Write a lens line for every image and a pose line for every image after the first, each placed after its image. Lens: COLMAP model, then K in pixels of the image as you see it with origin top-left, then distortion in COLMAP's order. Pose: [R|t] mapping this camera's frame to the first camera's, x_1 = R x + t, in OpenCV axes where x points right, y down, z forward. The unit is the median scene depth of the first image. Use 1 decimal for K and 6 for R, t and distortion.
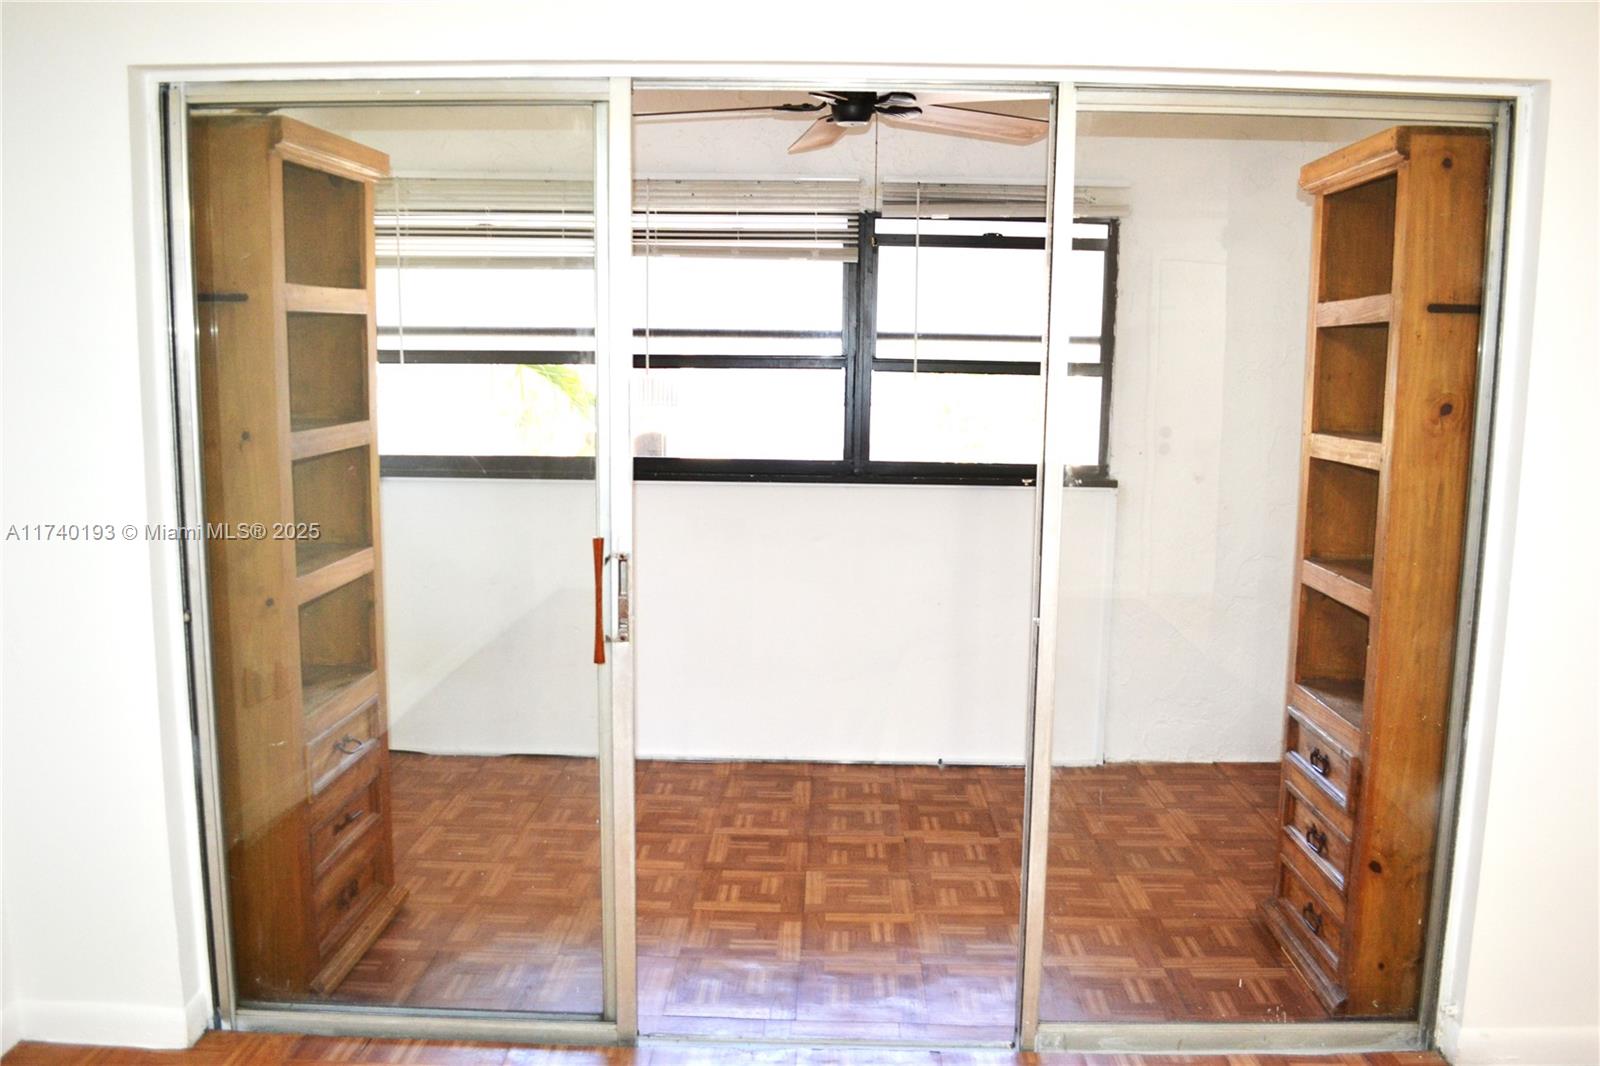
lens RADIAL K [[1275.9, 0, 801.1], [0, 1275.9, 543.5], [0, 0, 1]] dist [-0.076018, -0.007323]
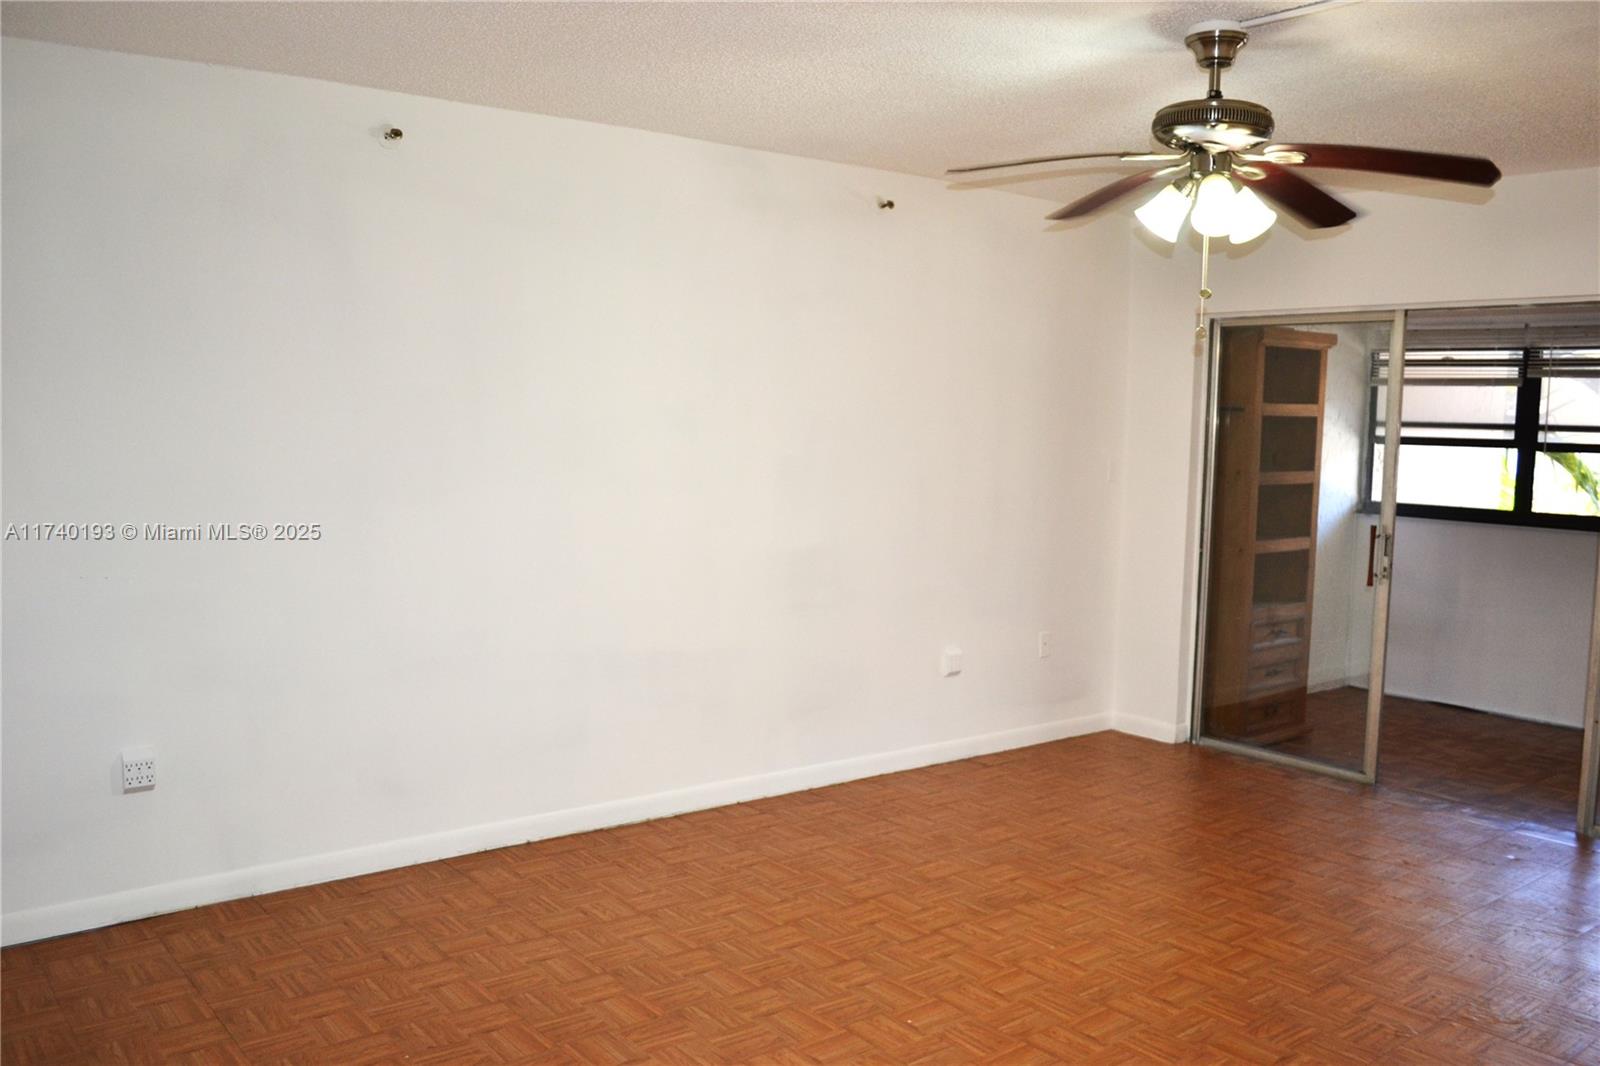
lens RADIAL K [[1275.9, 0, 796.5], [0, 1275.9, 536.5], [0, 0, 1]] dist [-0.076018, -0.007323]
pose [[0.613267, 0.066039, -0.787110, 0.827964], [-0.124263, 0.992156, -0.013576, 0.150000], [0.780040, 0.106134, 0.616663, -0.946117]]
